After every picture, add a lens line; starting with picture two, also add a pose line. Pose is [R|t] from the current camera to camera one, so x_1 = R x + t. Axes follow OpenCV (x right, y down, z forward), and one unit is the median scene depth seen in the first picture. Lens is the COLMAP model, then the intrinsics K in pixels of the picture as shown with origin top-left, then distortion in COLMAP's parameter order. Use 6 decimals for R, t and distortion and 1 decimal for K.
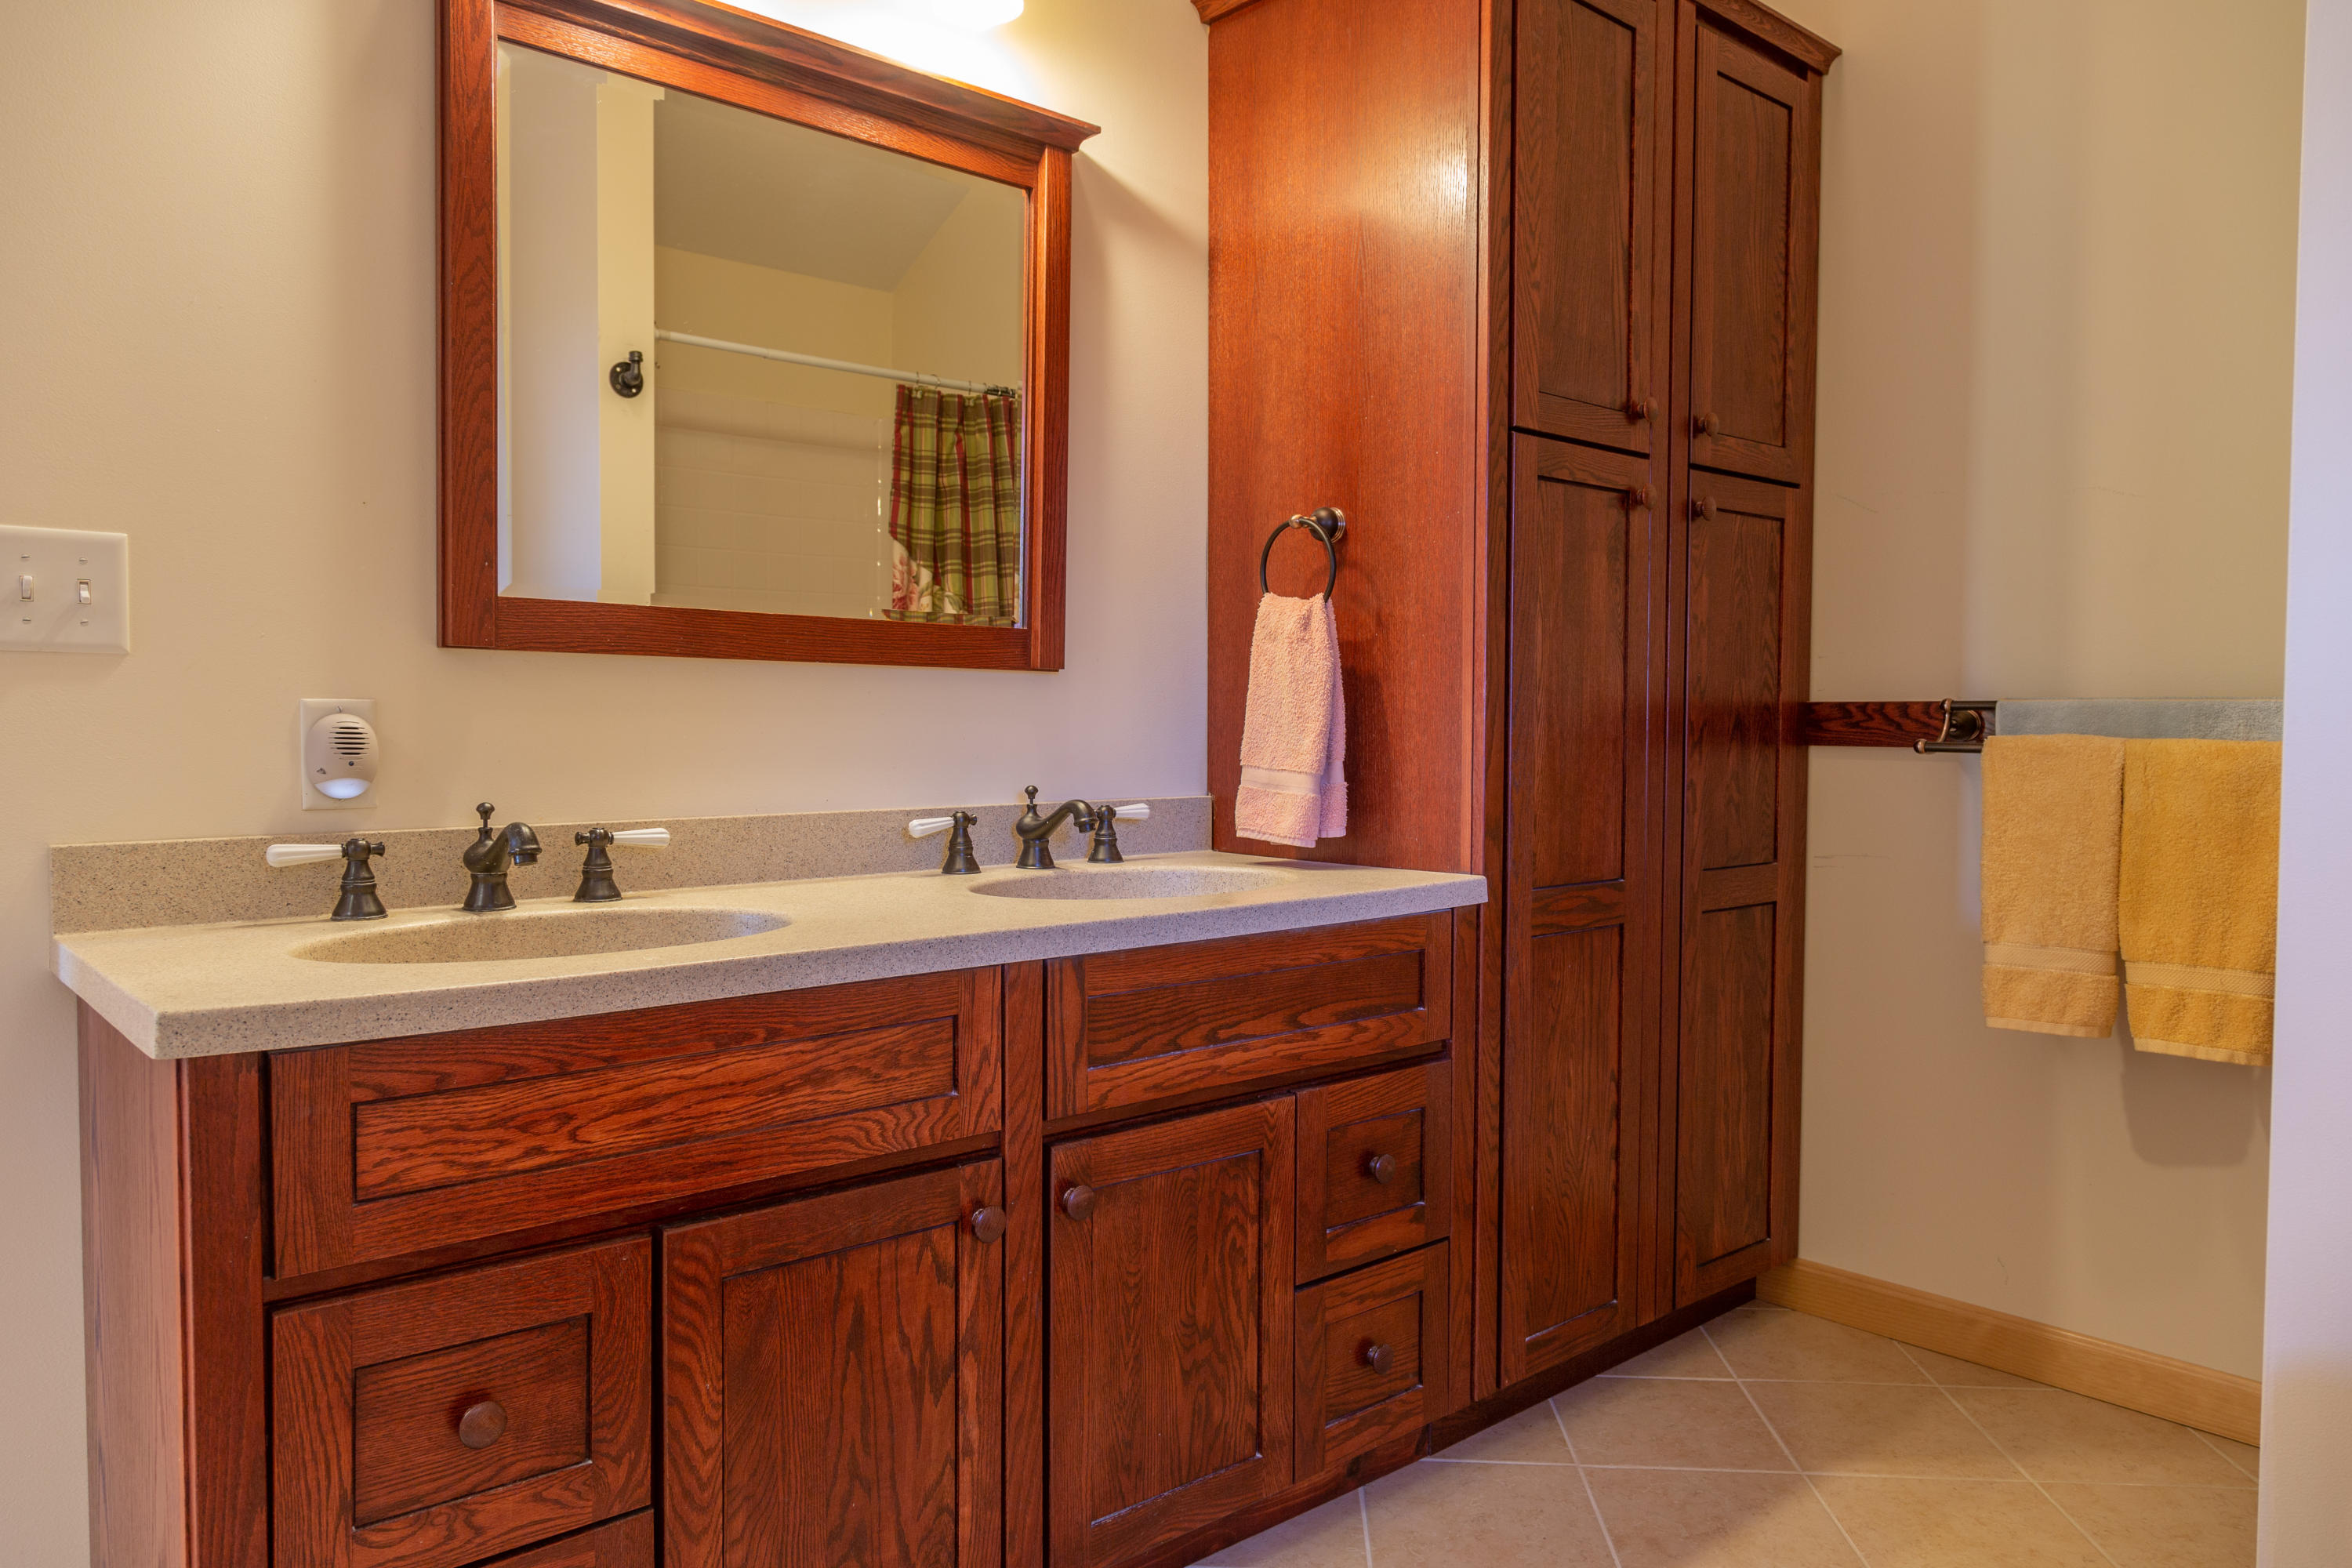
lens RADIAL K [[1603.7, 0, 1176.0], [0, 1603.7, 784.0], [0, 0, 1]] dist [-0.000783, 0.001063]
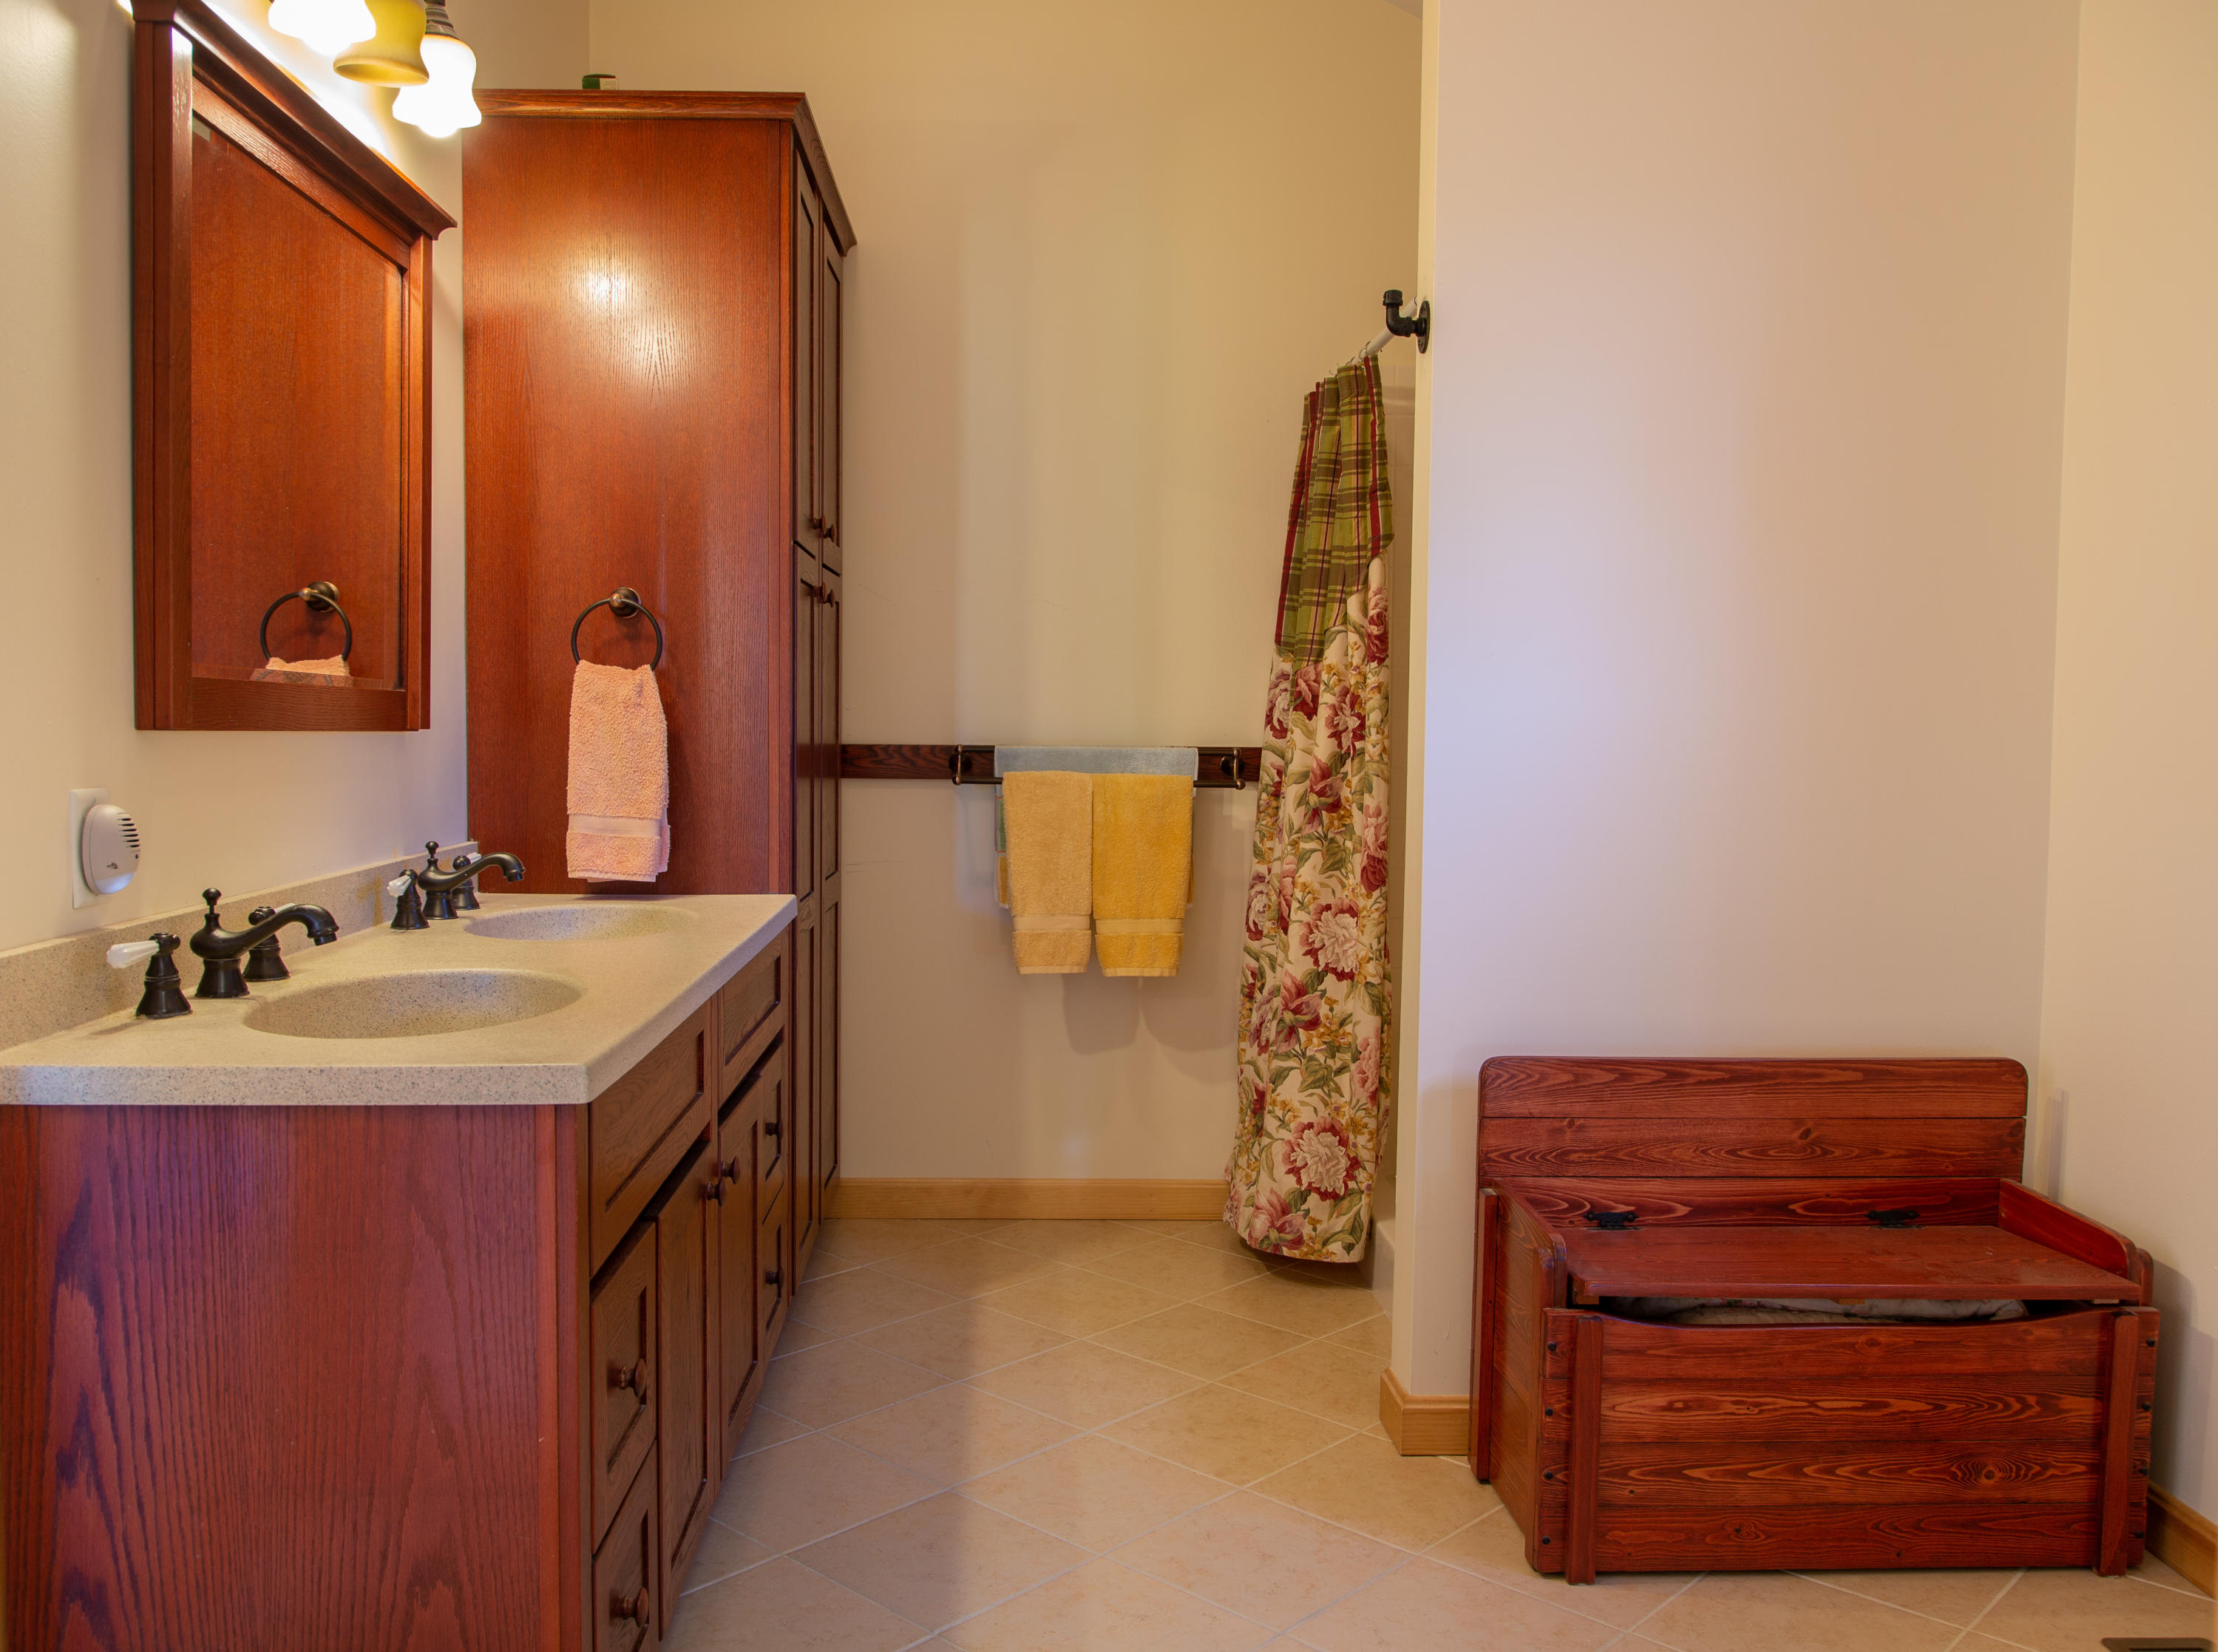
lens RADIAL K [[1832.3, 0, 1109.0], [0, 1832.3, 826.0], [0, 0, 1]] dist [-0.005090, 0.003051]
pose [[0.630471, -0.043874, 0.774972, -0.734830], [0.023506, 0.999023, 0.037435, -0.042863], [-0.775857, -0.005386, 0.630886, -0.107226]]
